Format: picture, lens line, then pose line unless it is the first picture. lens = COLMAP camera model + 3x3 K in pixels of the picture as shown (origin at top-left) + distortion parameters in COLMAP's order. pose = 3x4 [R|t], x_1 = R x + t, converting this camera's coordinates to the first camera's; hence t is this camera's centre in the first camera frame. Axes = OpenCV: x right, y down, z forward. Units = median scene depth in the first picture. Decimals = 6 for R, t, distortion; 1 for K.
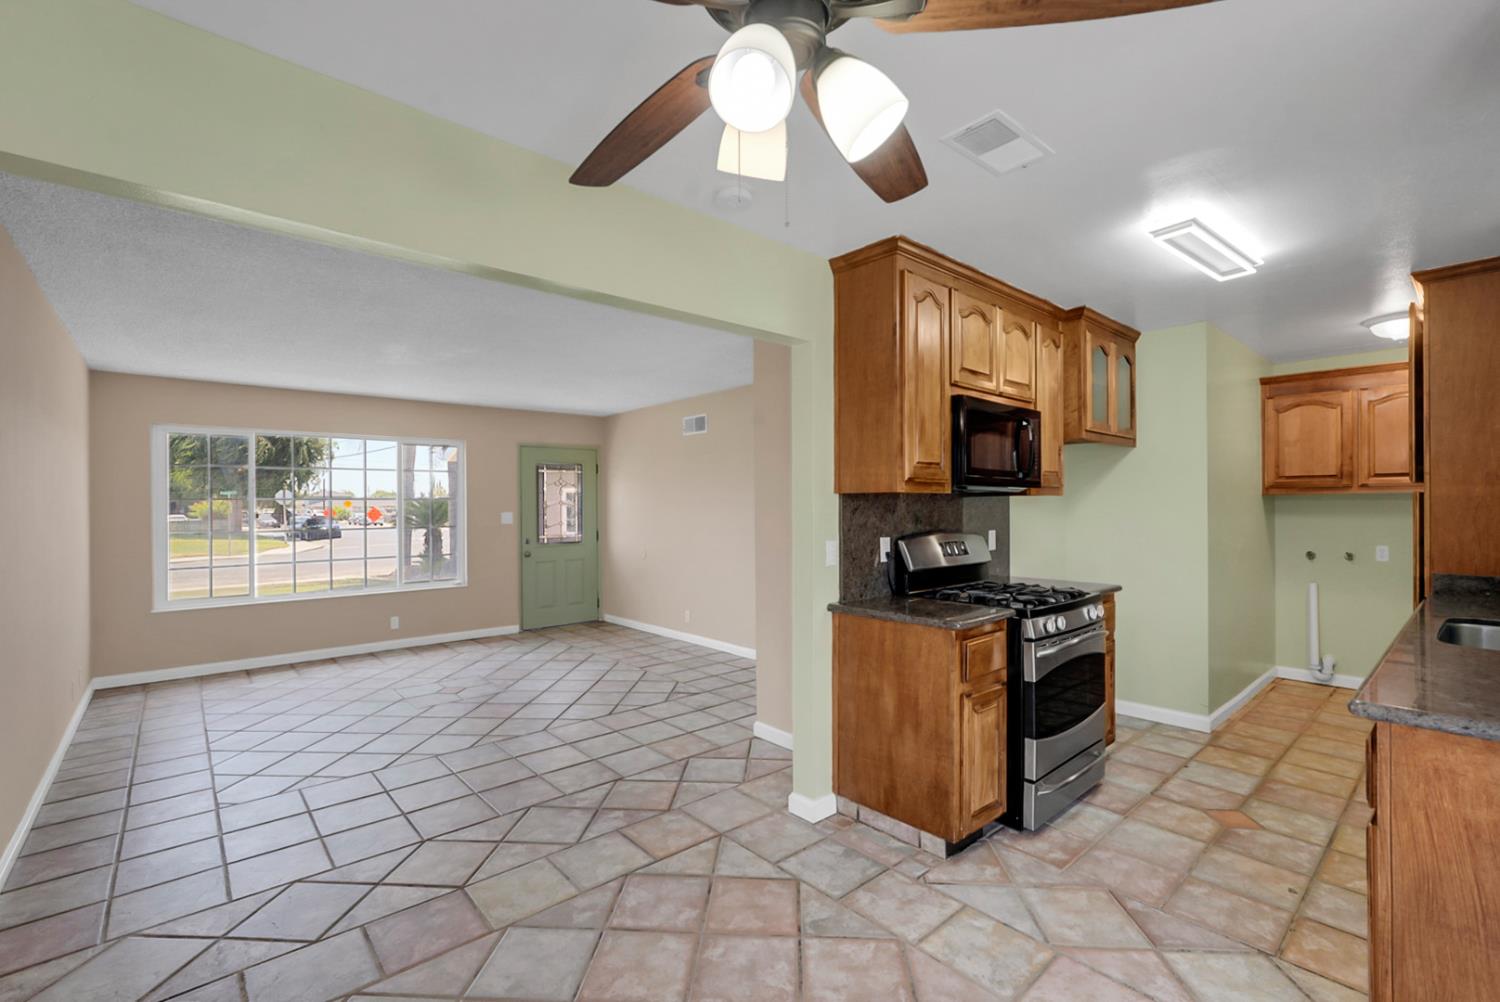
lens RADIAL K [[647.6, 0, 747.3], [0, 647.6, 507.5], [0, 0, 1]] dist [-0.041868, 0.021965]
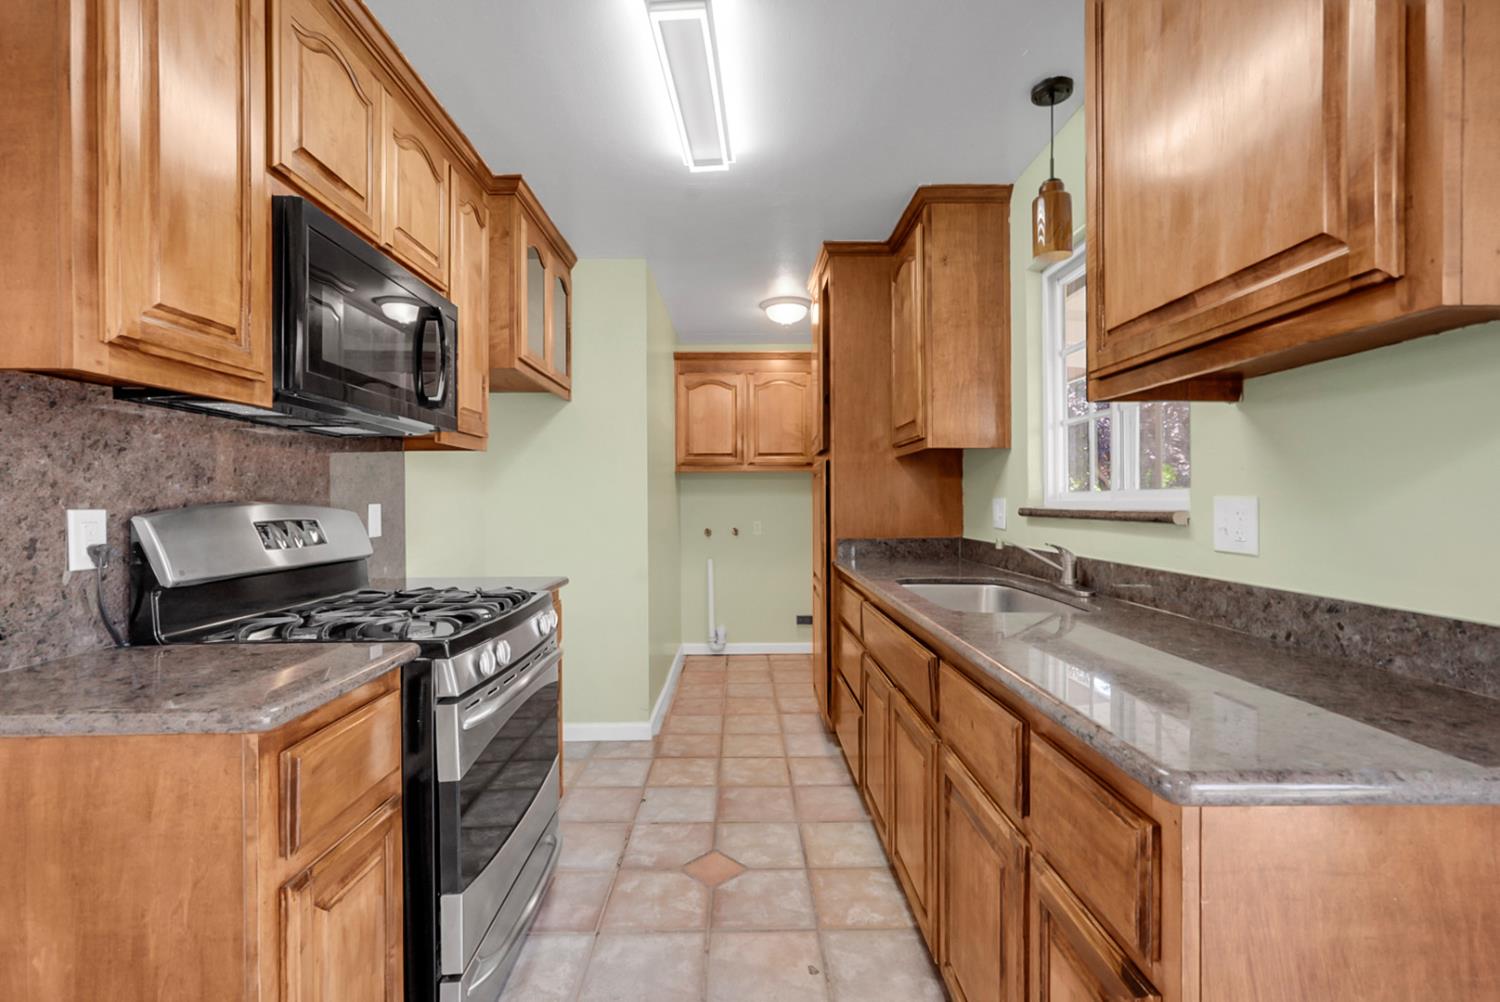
lens RADIAL K [[662.7, 0, 747.3], [0, 662.7, 498.2], [0, 0, 1]] dist [-0.001180, 0.001006]
pose [[0.646987, 0.001587, 0.762500, 0.162148], [0.005537, 0.999962, -0.006780, 0.043819], [-0.762481, 0.008609, 0.646953, 0.403376]]
